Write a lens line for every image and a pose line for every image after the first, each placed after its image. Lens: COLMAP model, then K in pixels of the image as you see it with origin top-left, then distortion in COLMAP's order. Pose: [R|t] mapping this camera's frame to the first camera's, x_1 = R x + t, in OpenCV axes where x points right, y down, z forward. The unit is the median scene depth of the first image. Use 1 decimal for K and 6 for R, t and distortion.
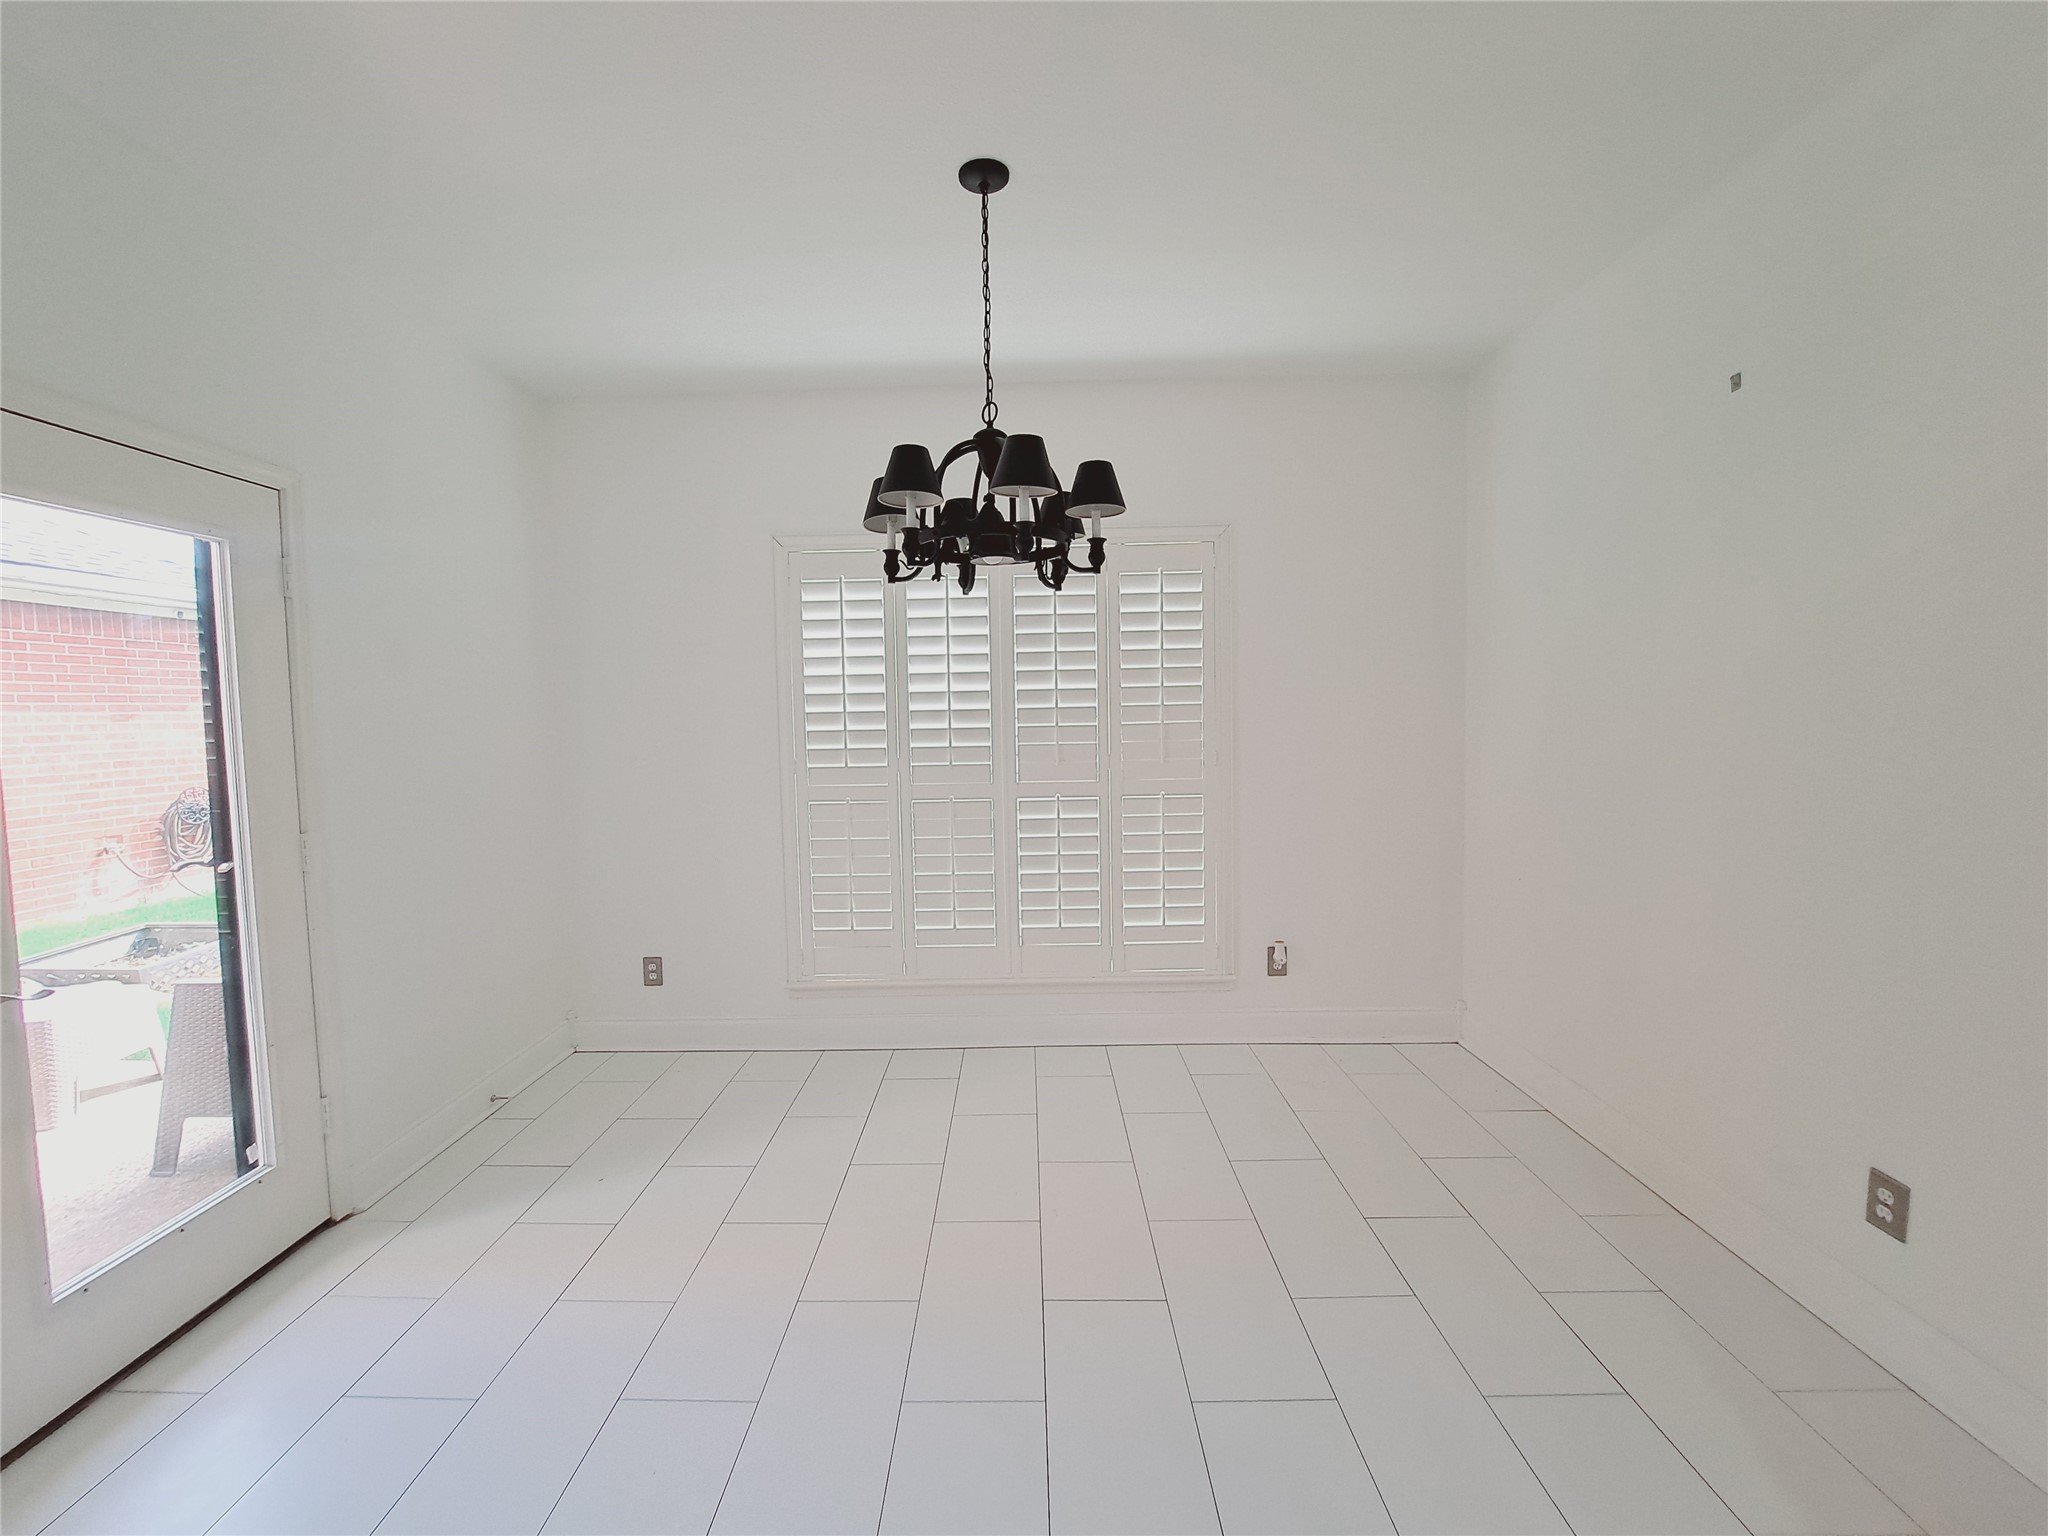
lens RADIAL K [[817.5, 0, 994.3], [0, 817.5, 753.2], [0, 0, 1]] dist [-0.010546, -0.005656]
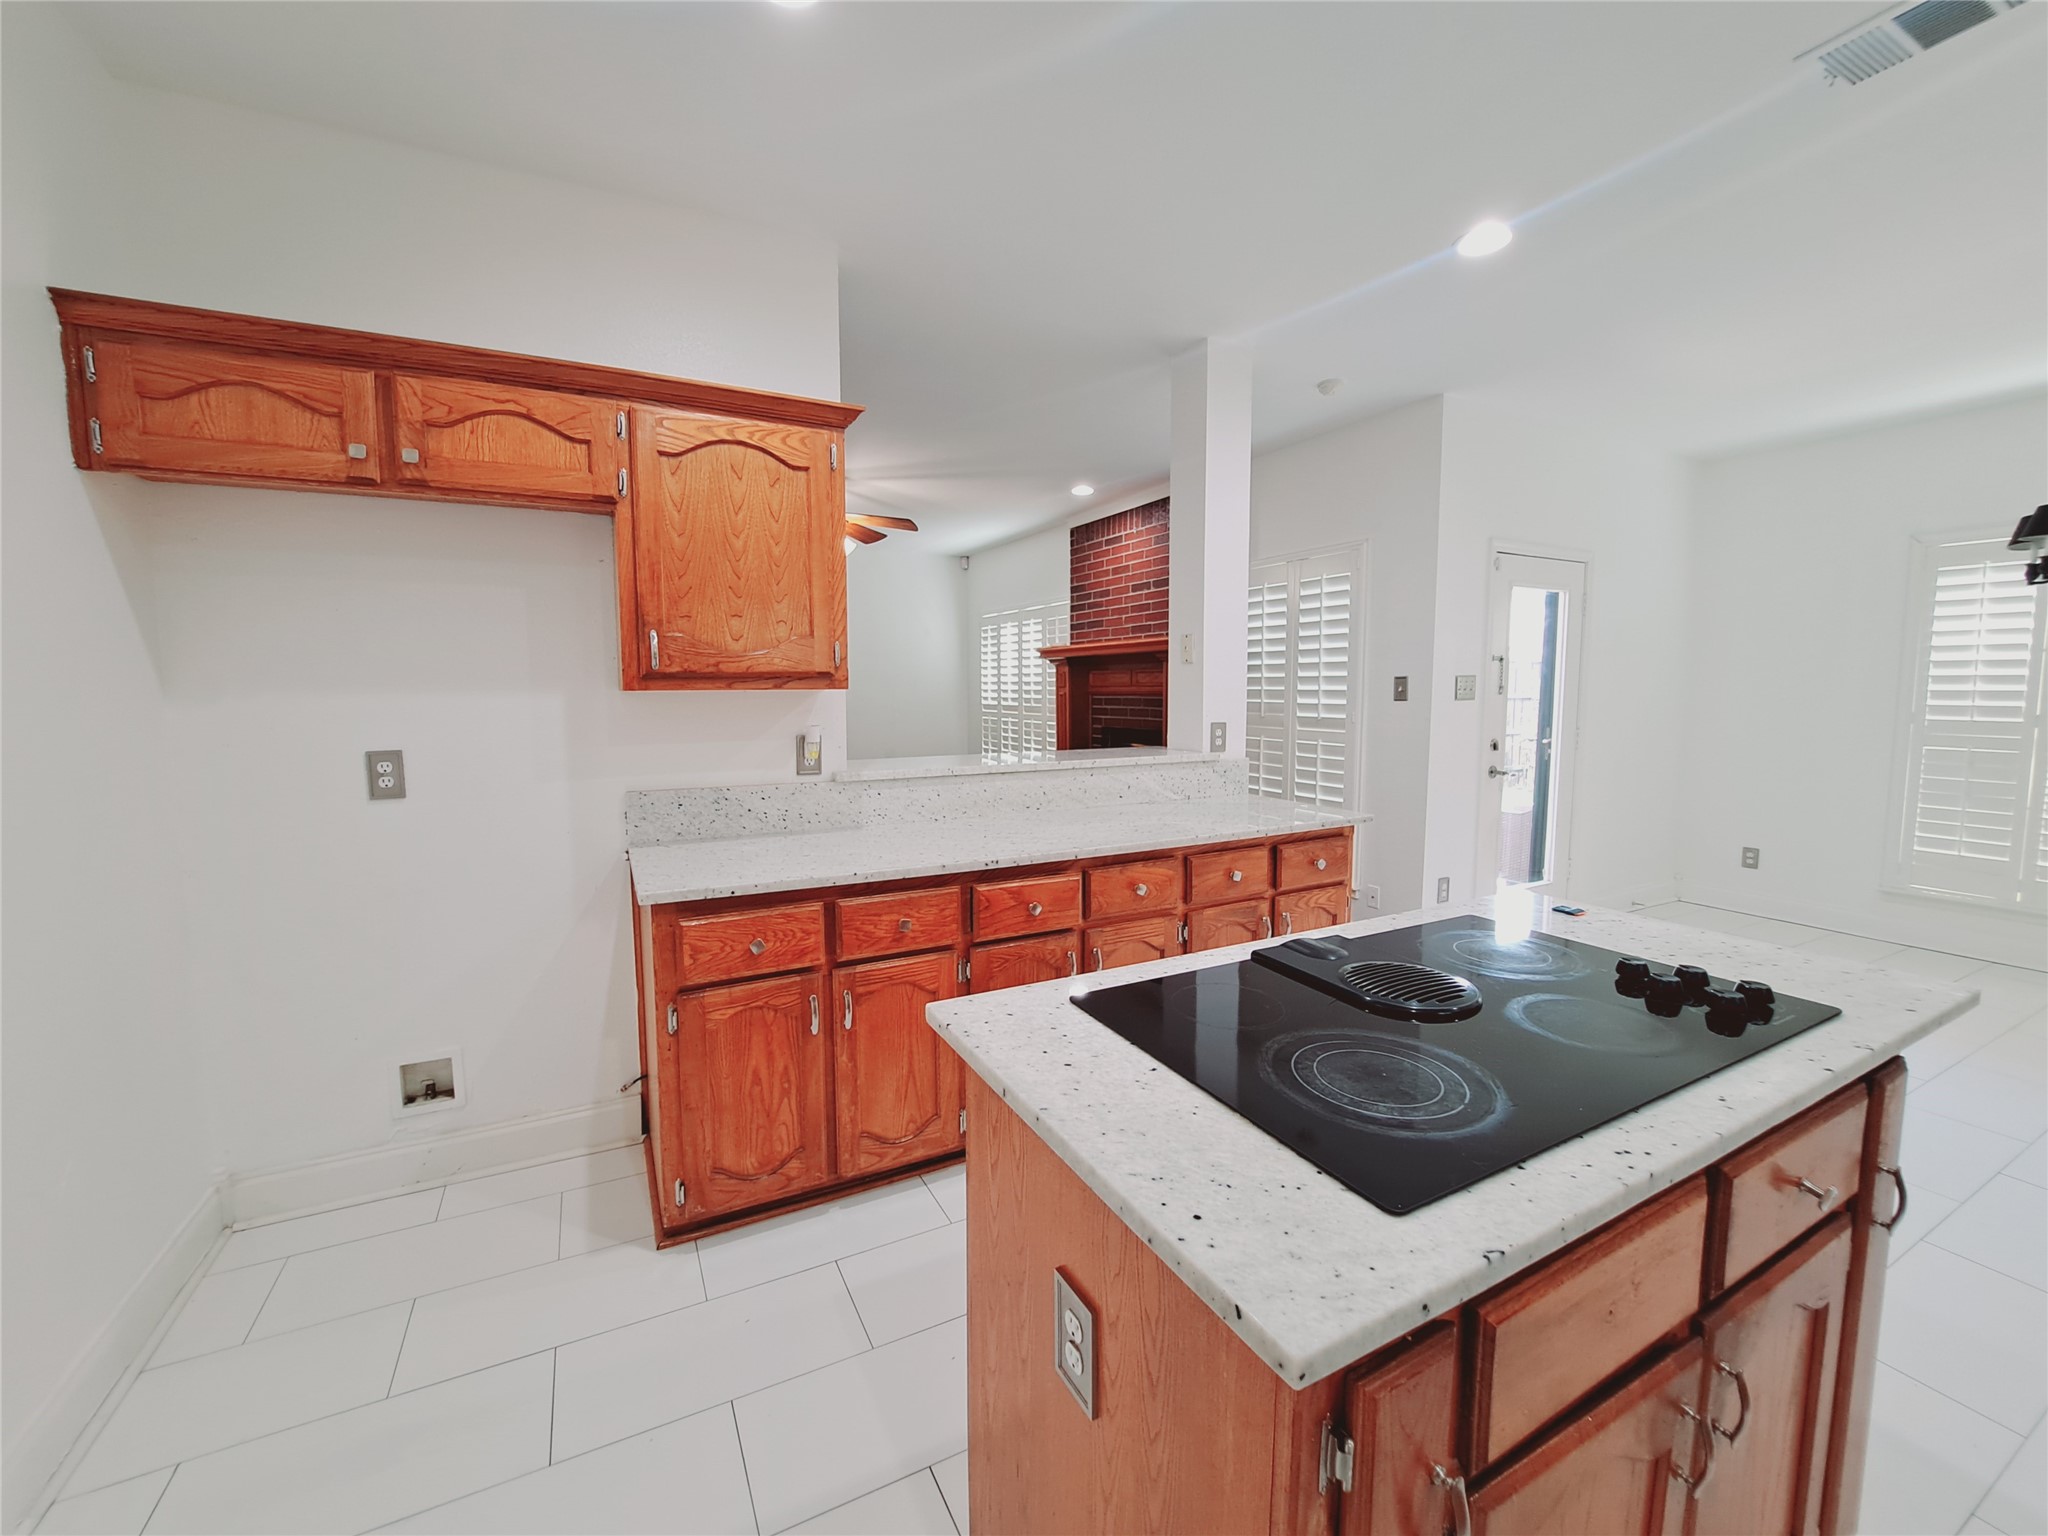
lens RADIAL K [[817.5, 0, 994.3], [0, 817.5, 753.2], [0, 0, 1]] dist [-0.010546, -0.005656]
pose [[0.482017, 0.092097, -0.871308, 0.238790], [-0.052889, 0.995705, 0.075987, 0.083381], [0.874564, 0.009455, 0.484818, -1.325339]]
